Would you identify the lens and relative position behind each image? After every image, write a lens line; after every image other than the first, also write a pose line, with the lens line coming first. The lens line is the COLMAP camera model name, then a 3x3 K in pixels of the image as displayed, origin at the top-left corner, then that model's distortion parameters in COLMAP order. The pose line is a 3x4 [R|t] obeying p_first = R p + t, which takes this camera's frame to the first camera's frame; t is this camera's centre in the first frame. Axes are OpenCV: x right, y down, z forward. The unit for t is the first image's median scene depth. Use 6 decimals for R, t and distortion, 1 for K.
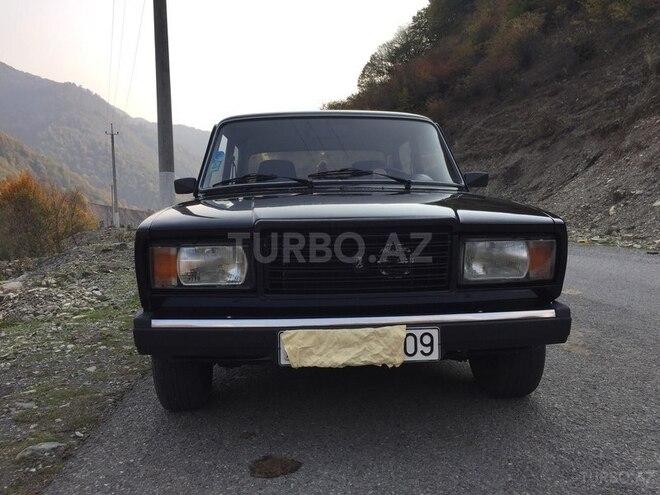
lens RADIAL K [[561.5, 0, 329.6], [0, 561.5, 246.7], [0, 0, 1]] dist [0.079449, -0.102156]
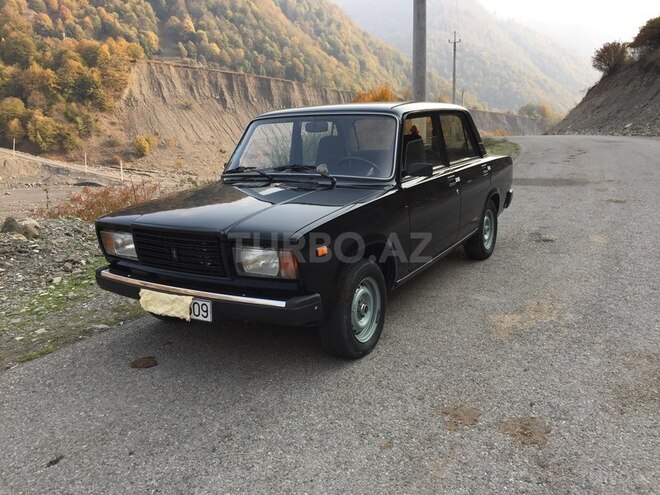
lens RADIAL K [[561.5, 0, 331.9], [0, 561.5, 248.0], [0, 0, 1]] dist [0.079449, -0.102156]
pose [[0.821252, 0.113076, -0.559249, 0.739641], [-0.015921, 0.984325, 0.175643, -0.156781], [0.570344, -0.135343, 0.810179, -0.025164]]
